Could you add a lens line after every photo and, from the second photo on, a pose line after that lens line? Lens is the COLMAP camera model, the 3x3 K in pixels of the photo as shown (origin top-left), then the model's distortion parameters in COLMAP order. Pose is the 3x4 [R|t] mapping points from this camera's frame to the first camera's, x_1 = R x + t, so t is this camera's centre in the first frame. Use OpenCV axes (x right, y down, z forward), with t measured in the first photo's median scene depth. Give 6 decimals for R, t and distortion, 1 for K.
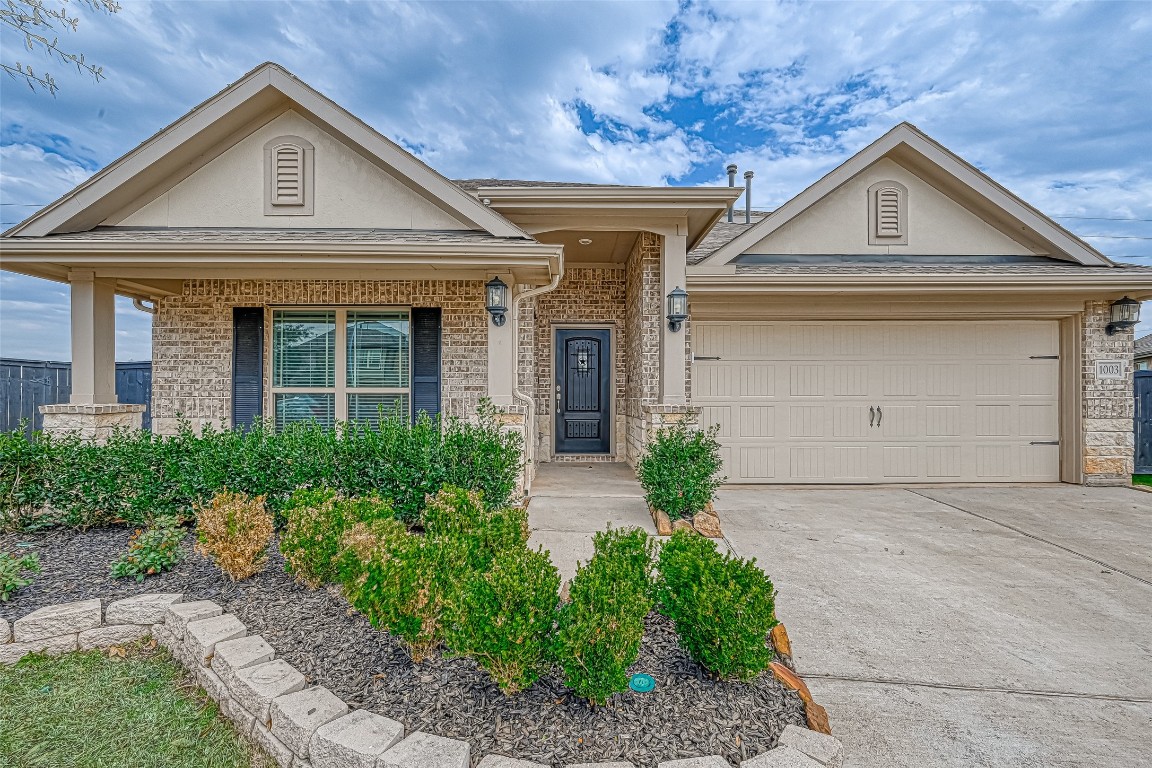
lens RADIAL K [[461.9, 0, 592.7], [0, 461.9, 388.9], [0, 0, 1]] dist [-0.002512, -0.000769]
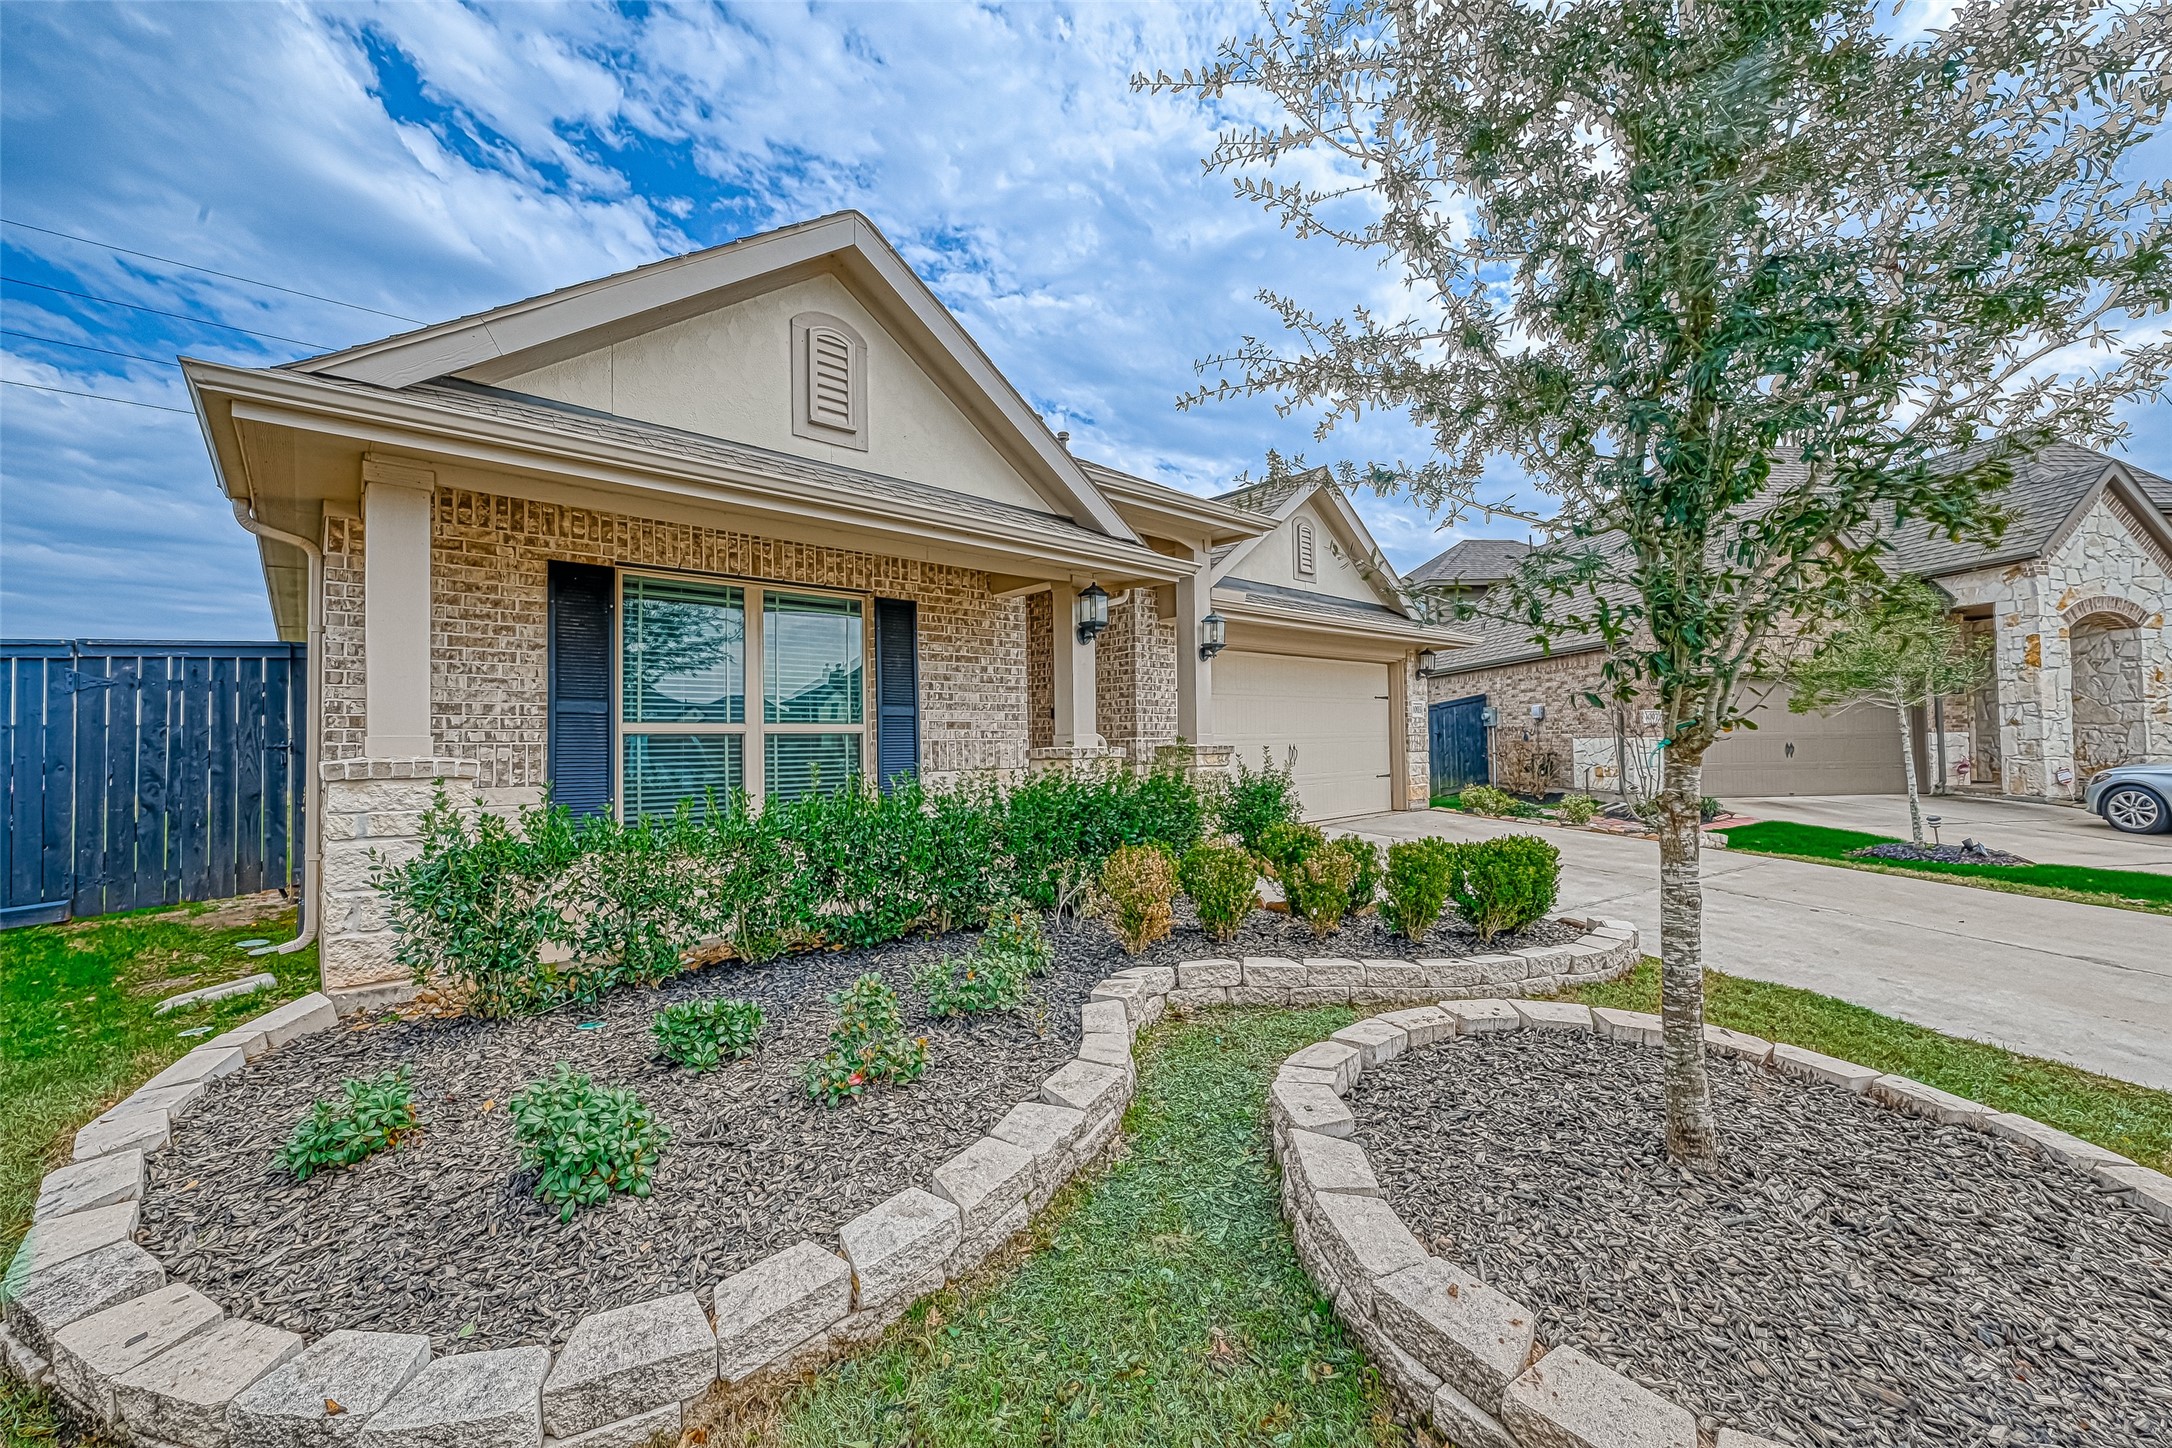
lens RADIAL K [[871.0, 0, 1117.6], [0, 871.0, 733.2], [0, 0, 1]] dist [-0.002512, -0.000769]
pose [[0.731968, -0.004331, 0.681325, -0.950543], [0.004899, 0.999987, 0.001094, 0.010282], [-0.681321, 0.002537, 0.731980, -0.094462]]
